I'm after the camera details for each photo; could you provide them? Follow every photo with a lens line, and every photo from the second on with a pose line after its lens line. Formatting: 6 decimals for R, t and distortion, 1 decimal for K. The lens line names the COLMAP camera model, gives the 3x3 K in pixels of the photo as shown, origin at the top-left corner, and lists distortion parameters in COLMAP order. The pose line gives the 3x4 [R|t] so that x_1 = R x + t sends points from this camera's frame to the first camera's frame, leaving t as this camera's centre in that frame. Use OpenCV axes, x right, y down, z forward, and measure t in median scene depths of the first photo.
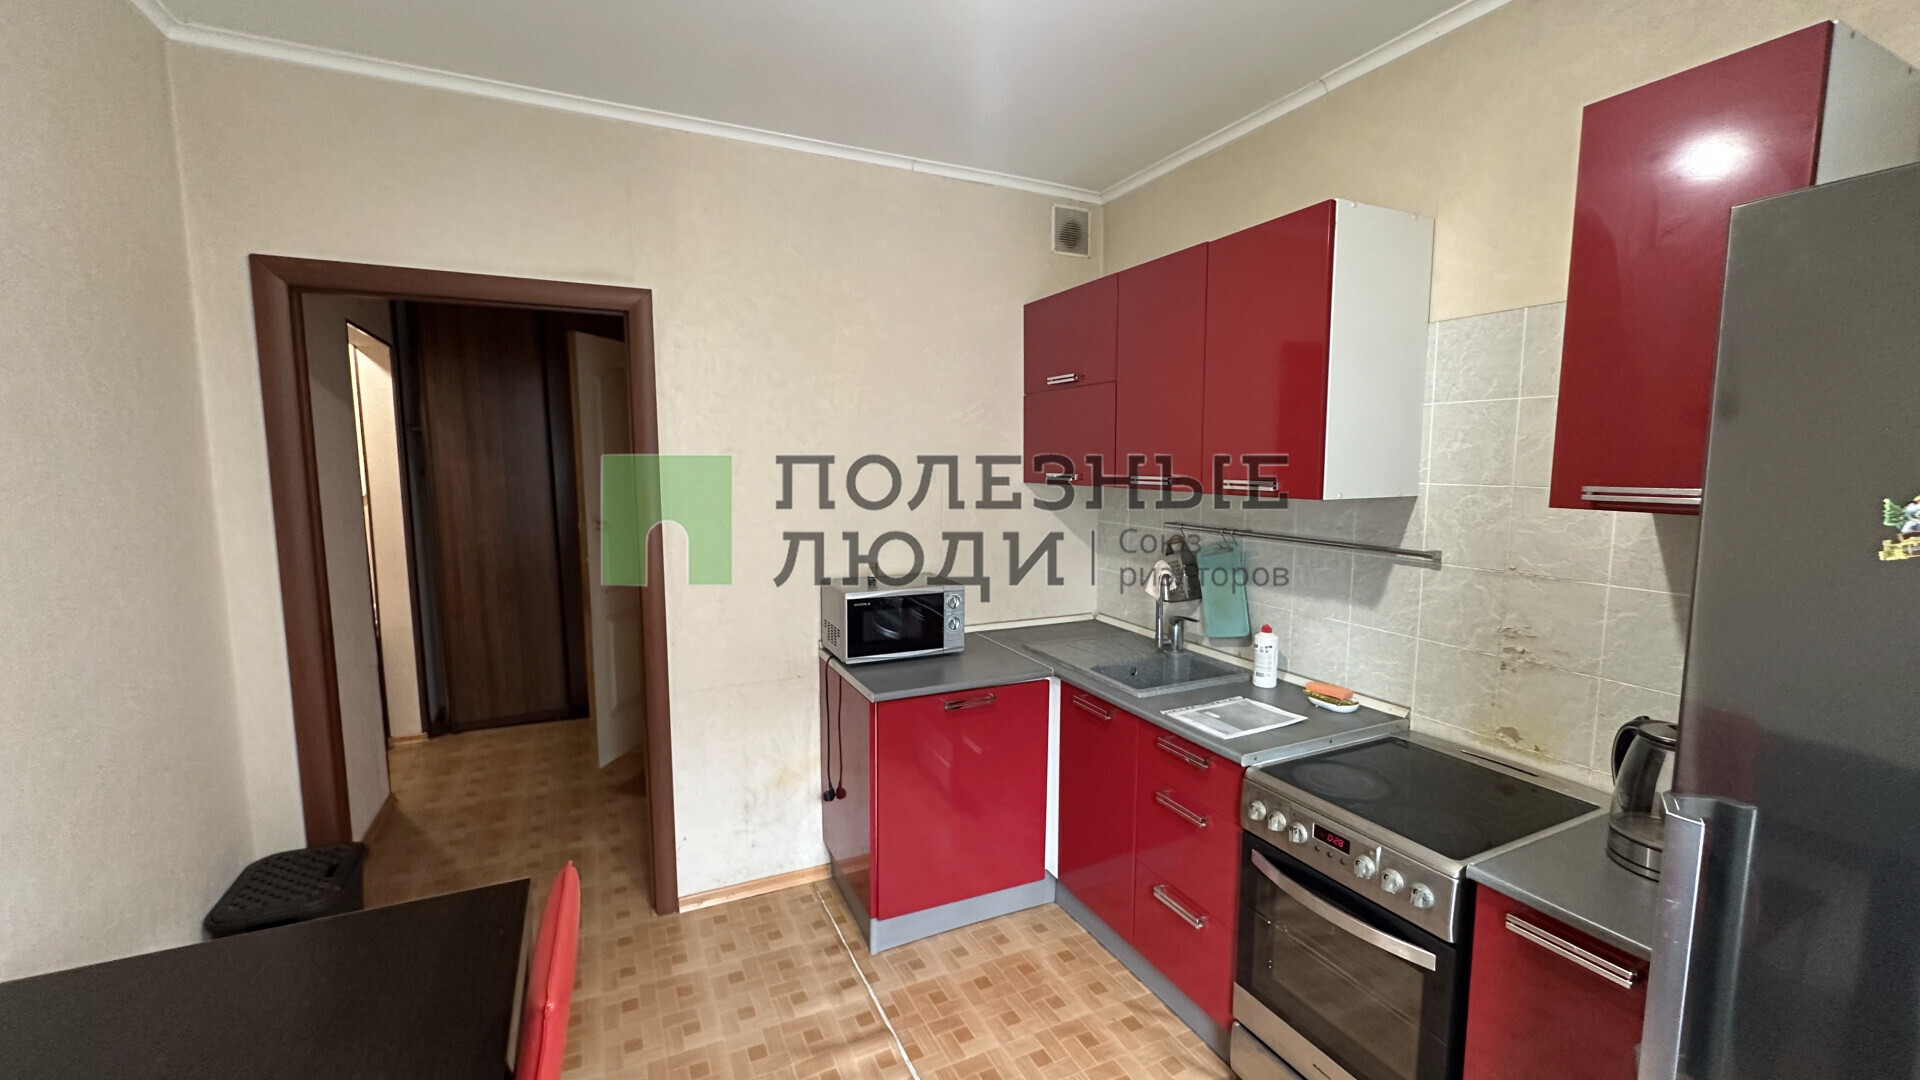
lens RADIAL K [[765.7, 0, 959.7], [0, 765.7, 542.0], [0, 0, 1]] dist [-0.002602, 0.000569]
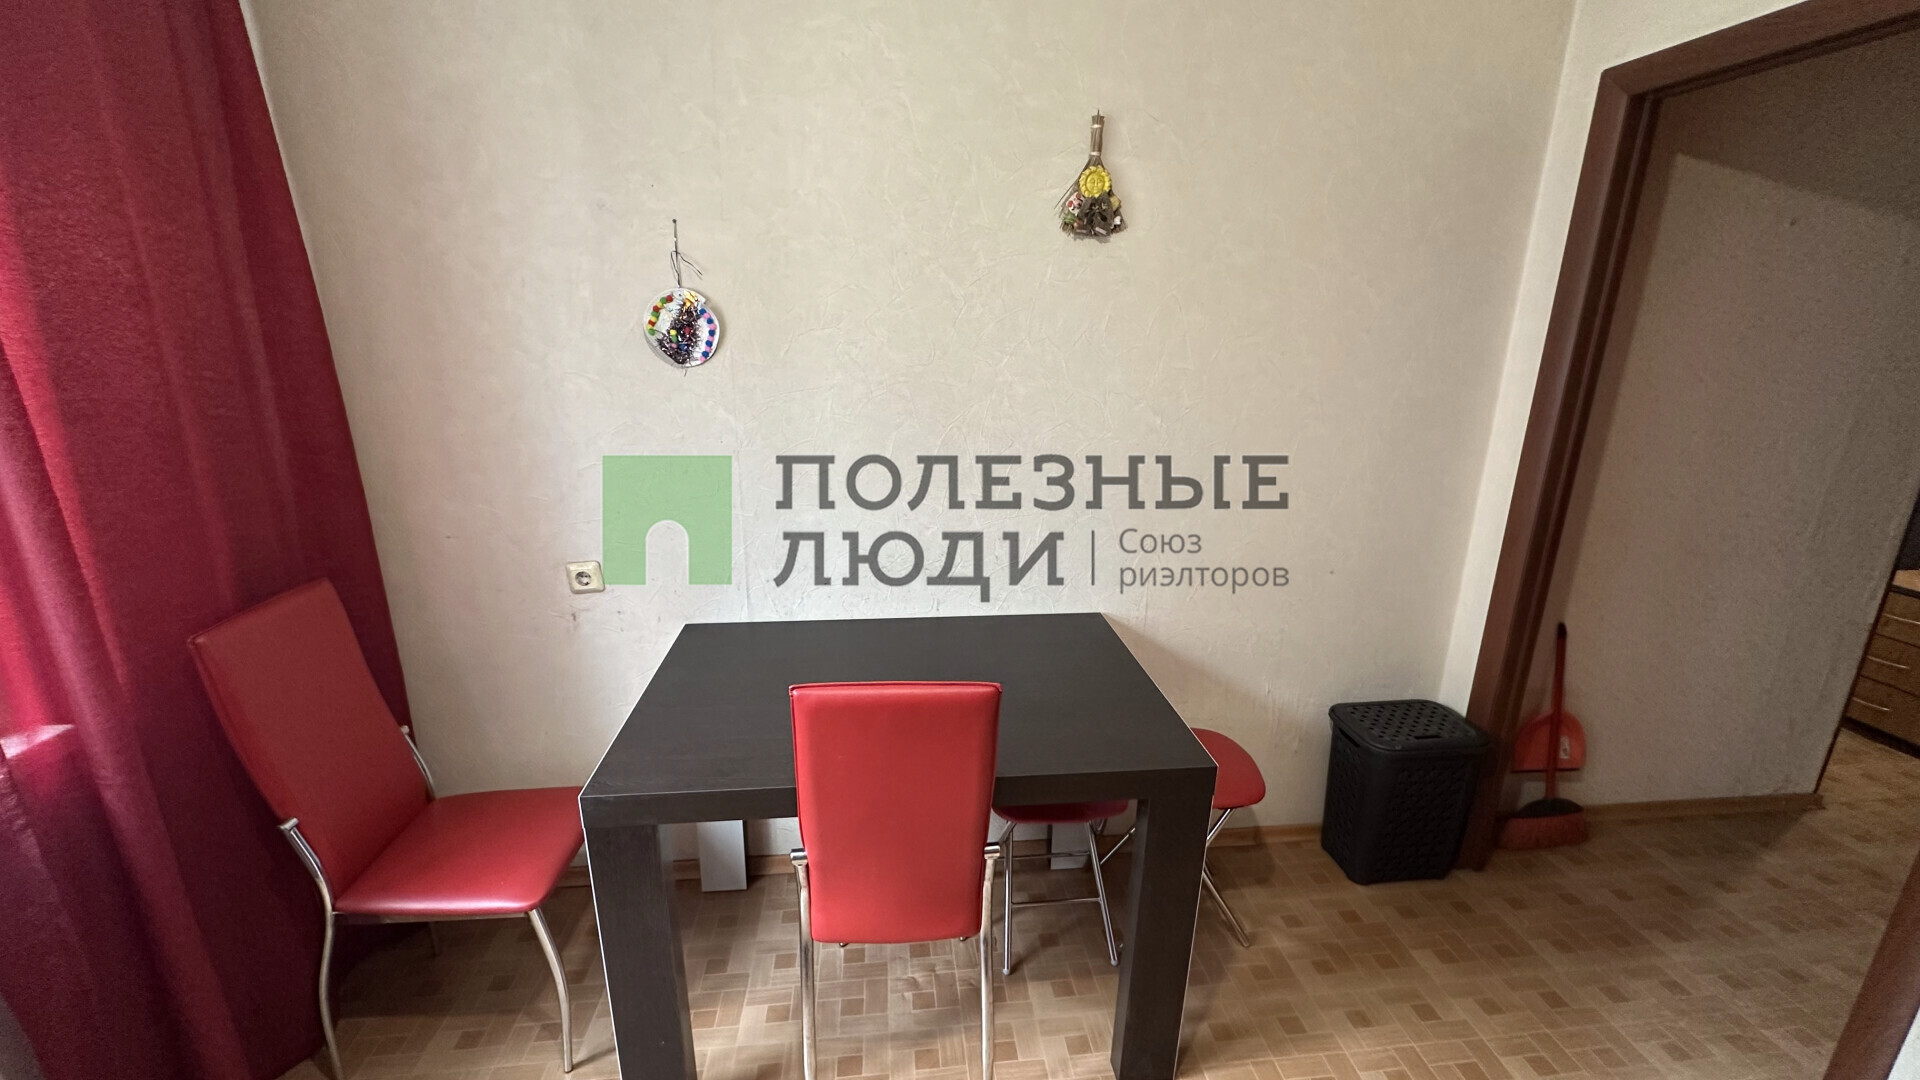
lens RADIAL K [[765.7, 0, 959.7], [0, 765.7, 542.0], [0, 0, 1]] dist [-0.002602, 0.000569]
pose [[-0.330400, 0.253450, -0.909175, 0.235316], [-0.115587, 0.945155, 0.305485, -0.051392], [0.936737, 0.206021, -0.282983, 0.665032]]
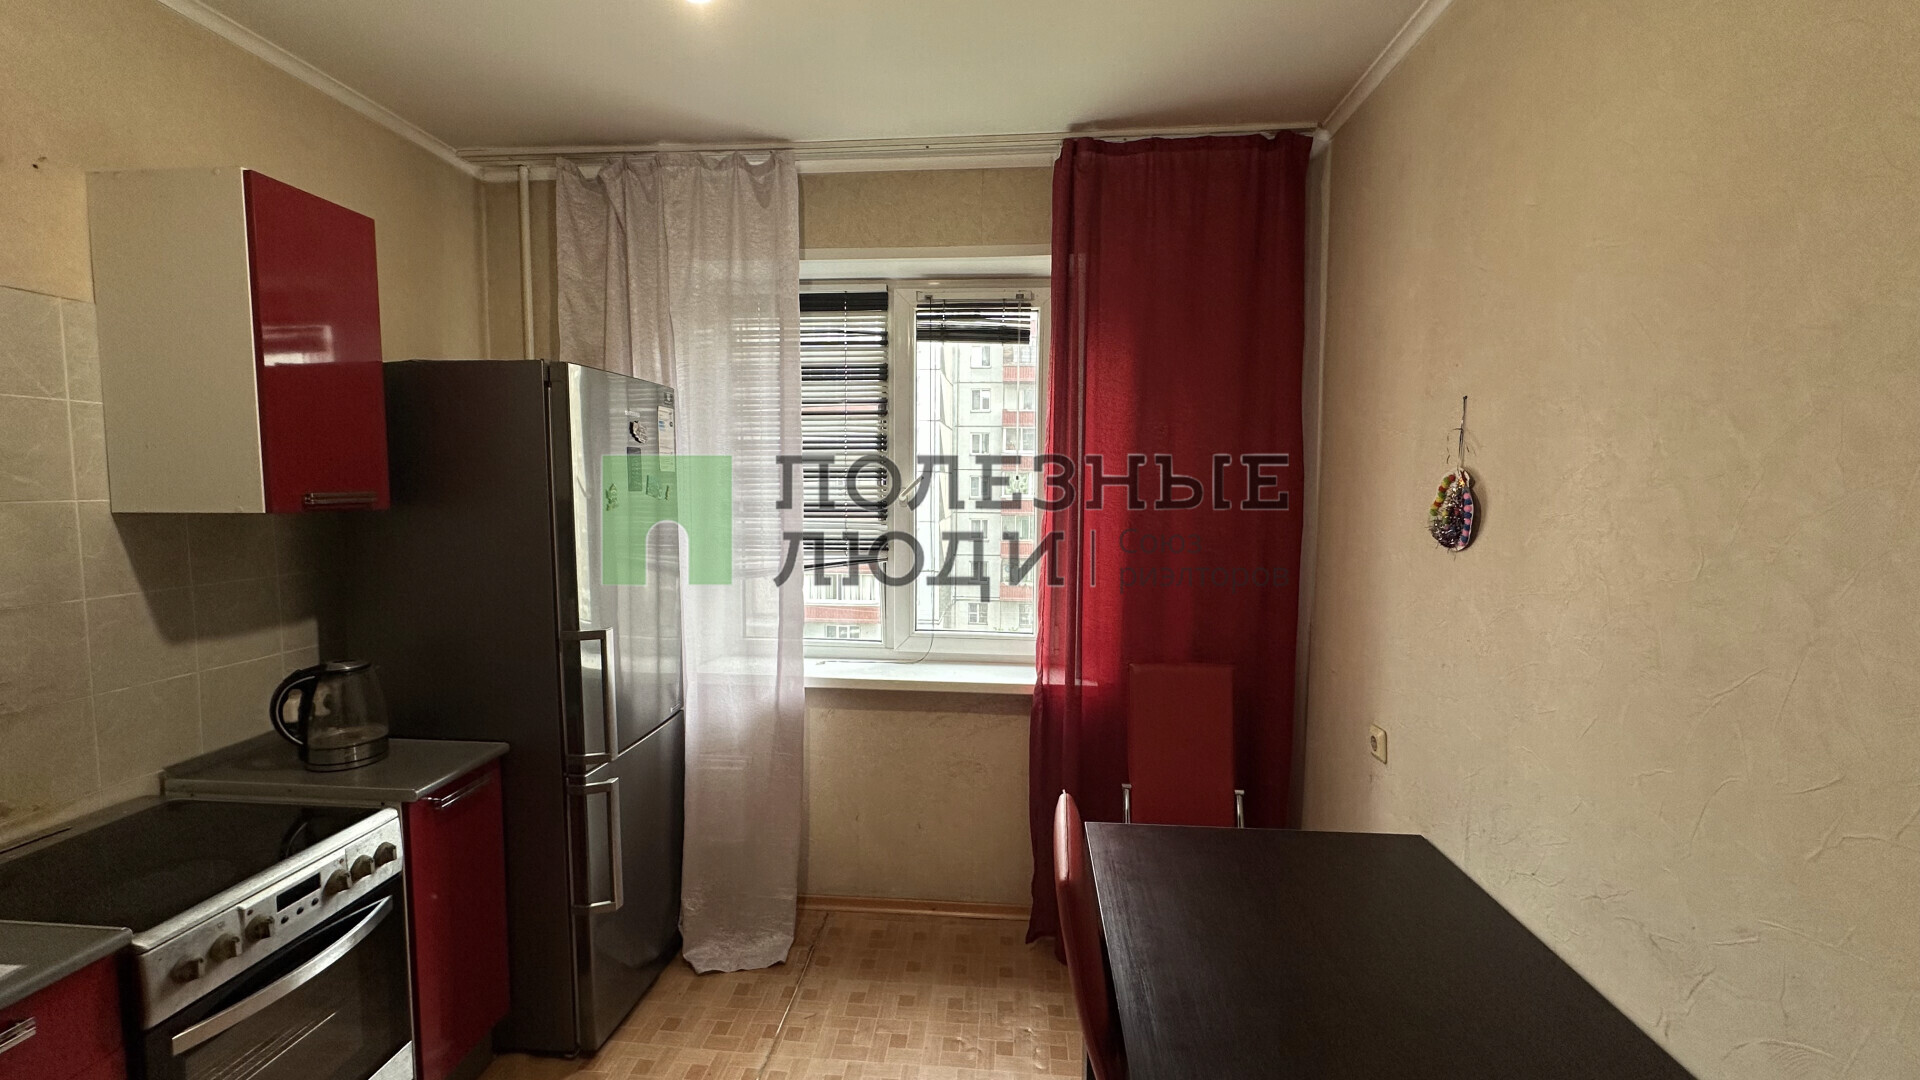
lens RADIAL K [[765.7, 0, 959.7], [0, 765.7, 542.0], [0, 0, 1]] dist [-0.002602, 0.000569]
pose [[-0.861182, -0.047818, 0.506042, -0.481583], [0.046215, 0.984075, 0.171639, -0.105296], [-0.506191, 0.171199, -0.845258, 1.004485]]
